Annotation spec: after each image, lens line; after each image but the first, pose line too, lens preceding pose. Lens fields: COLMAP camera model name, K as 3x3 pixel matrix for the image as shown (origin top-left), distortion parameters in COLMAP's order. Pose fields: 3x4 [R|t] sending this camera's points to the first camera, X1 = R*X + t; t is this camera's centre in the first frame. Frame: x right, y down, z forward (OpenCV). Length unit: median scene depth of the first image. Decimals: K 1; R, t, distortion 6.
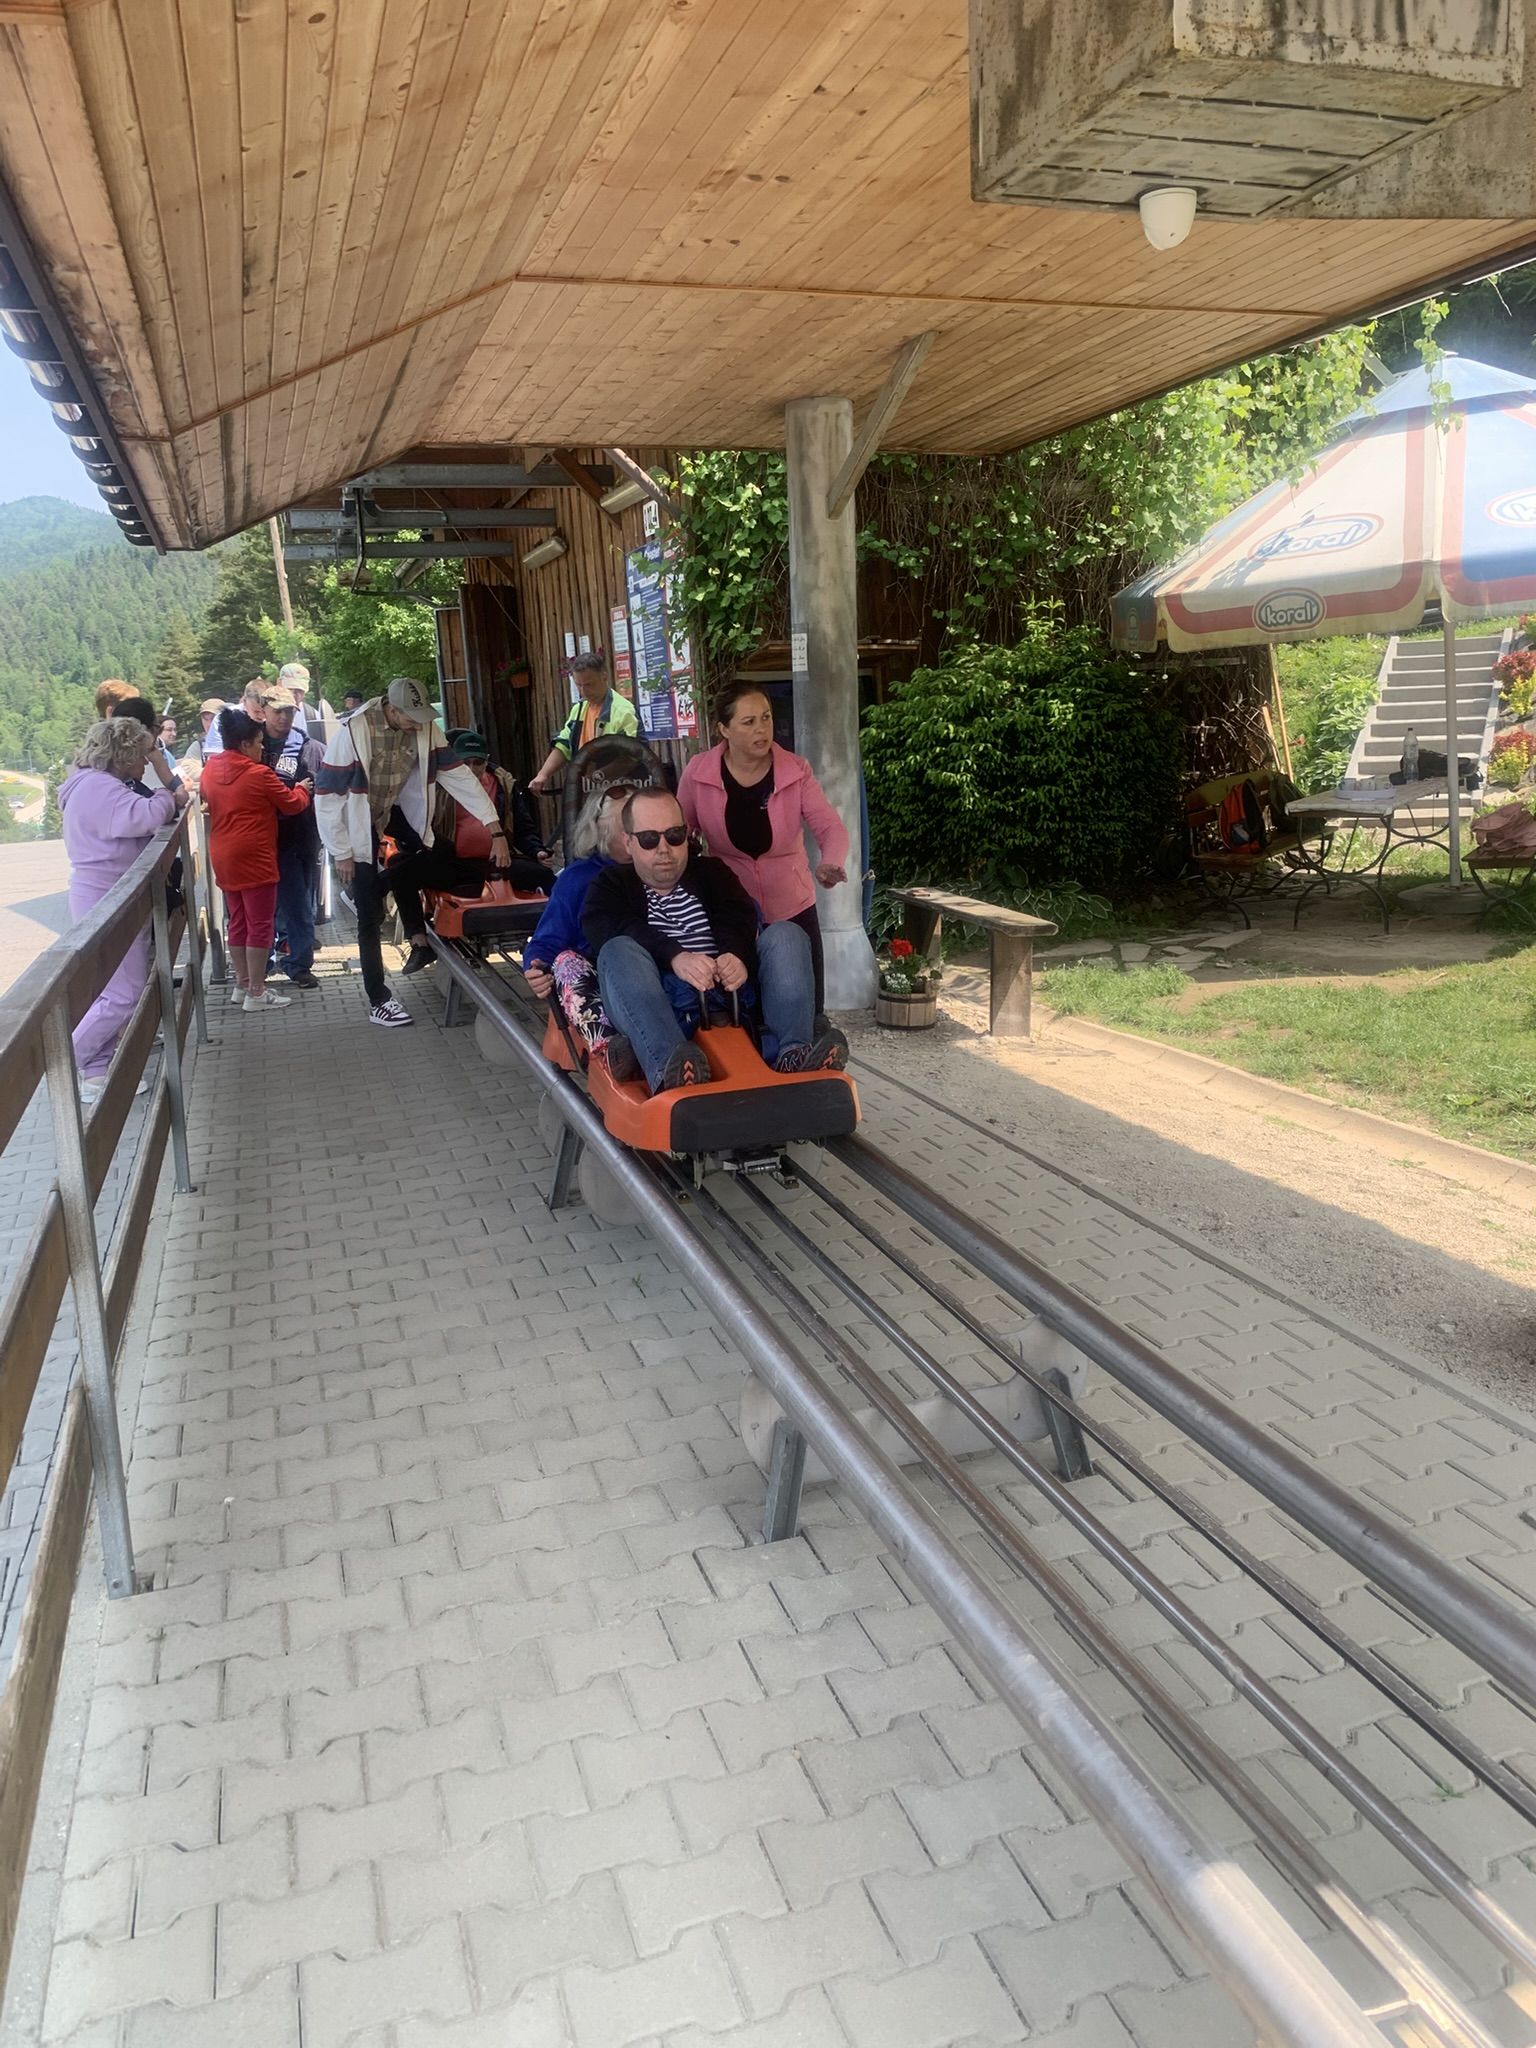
lens RADIAL K [[1584.2, 0, 823.3], [0, 1584.2, 1055.7], [0, 0, 1]] dist [0.088716, -0.430806]
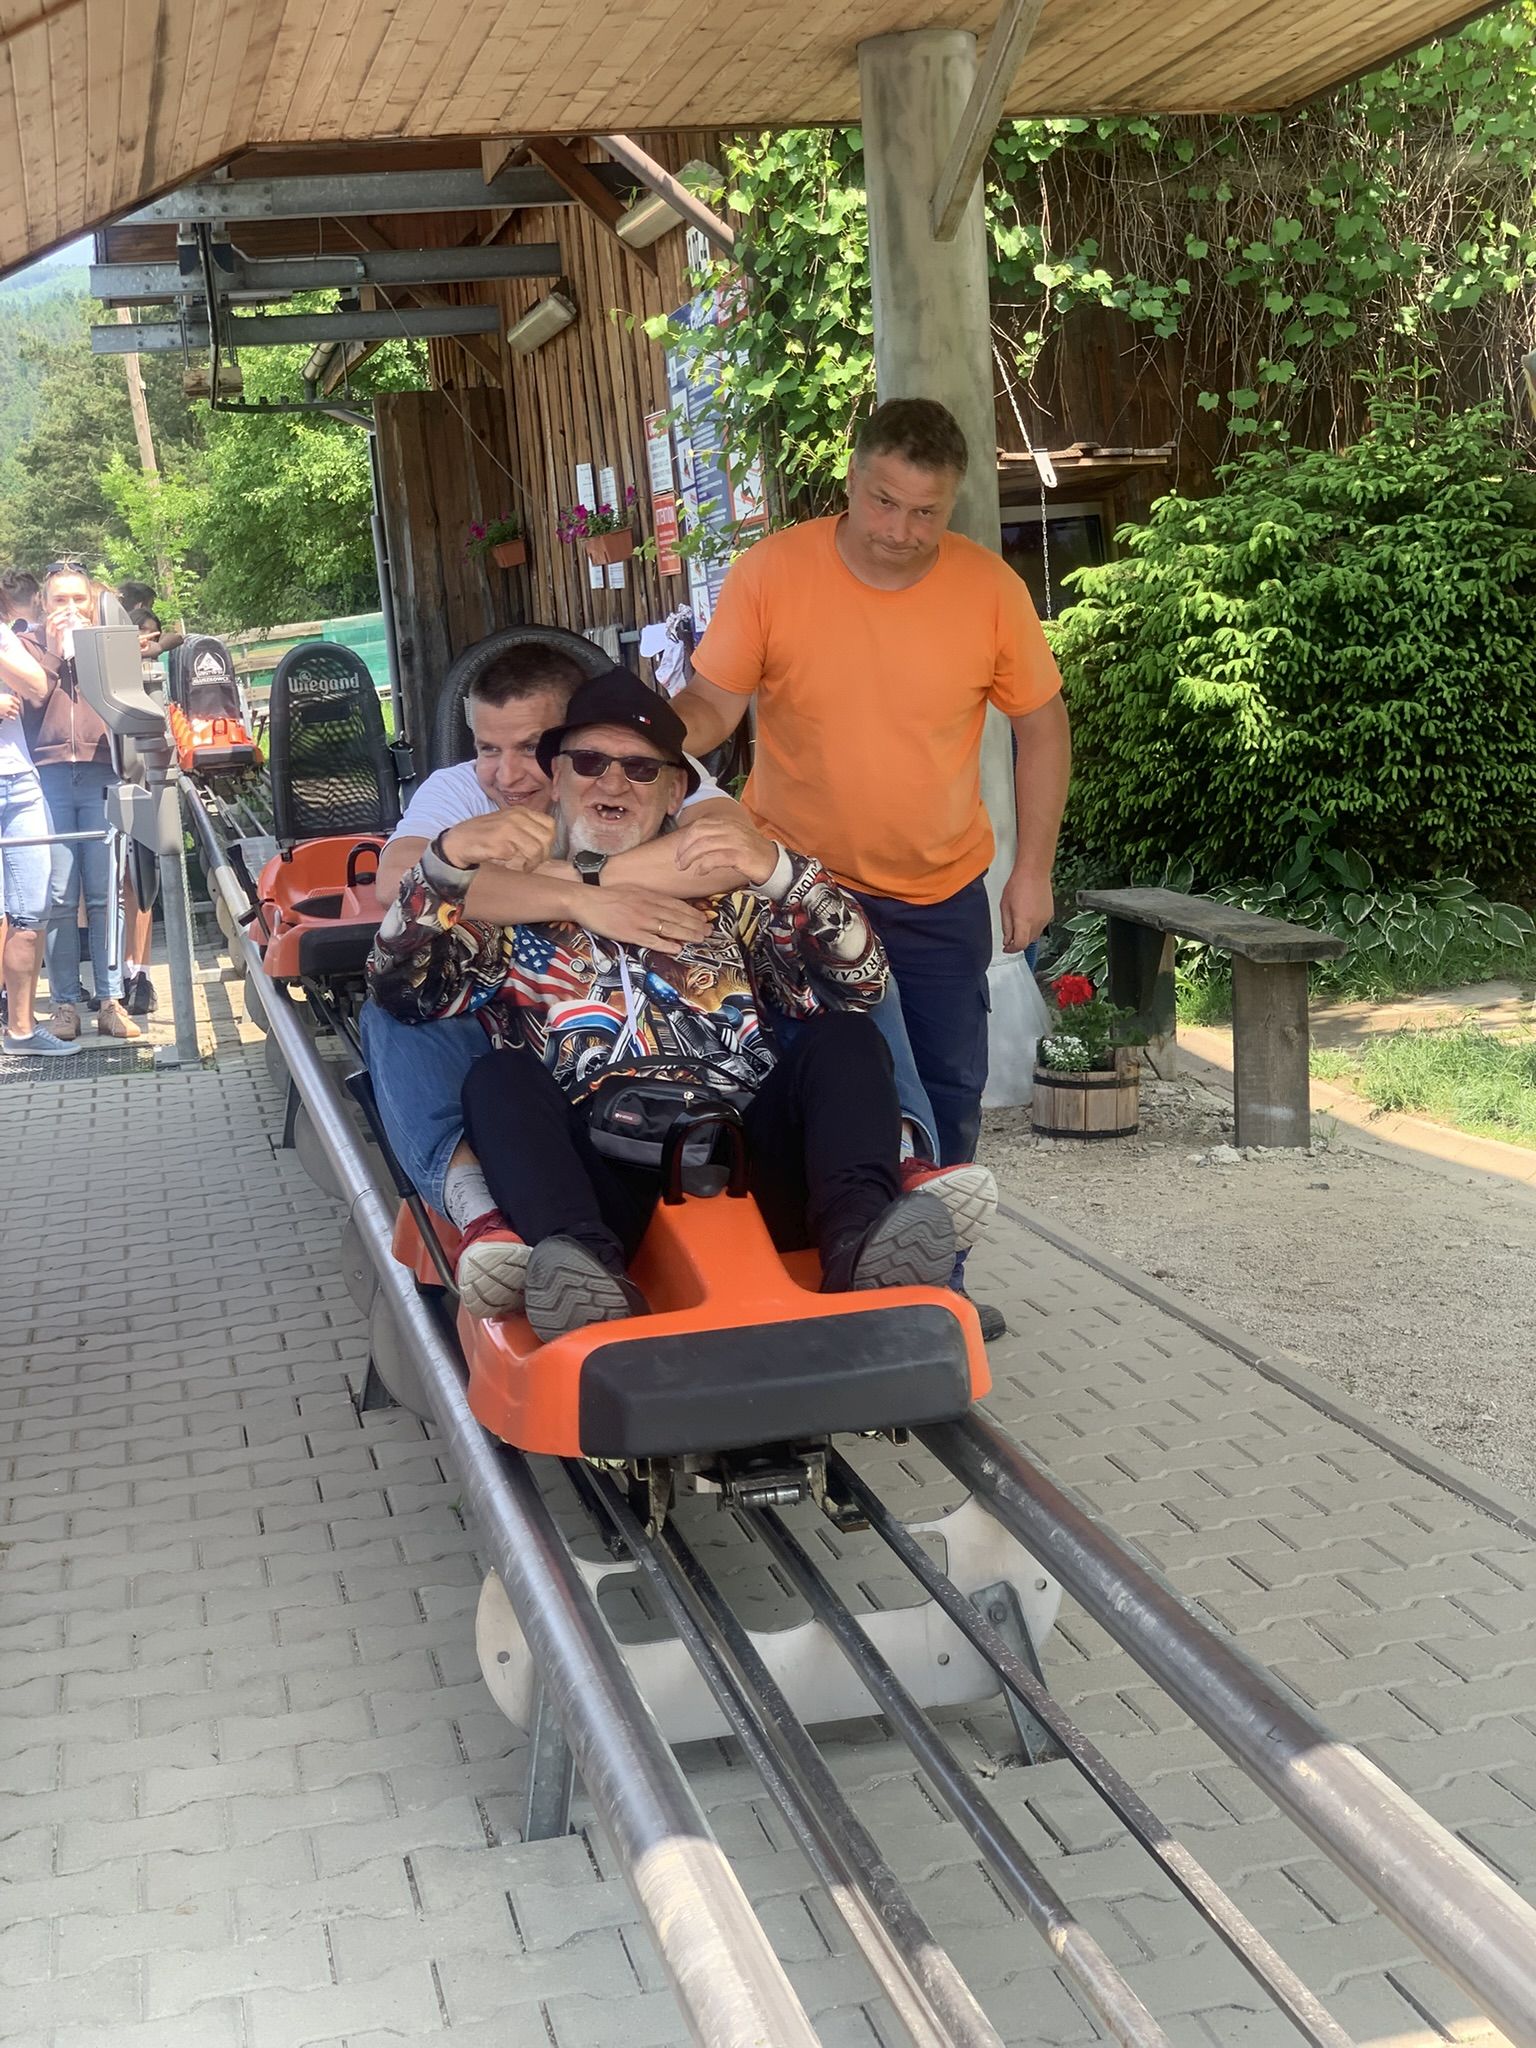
lens RADIAL K [[3152.2, 0, 768.0], [0, 3152.2, 1024.0], [0, 0, 1]] dist [-0.011575, 0.022175]
pose [[0.990712, -0.017542, -0.134844, 0.070495], [0.006389, 0.996554, -0.082705, 0.025959], [0.135830, 0.081076, 0.987409, -0.073481]]
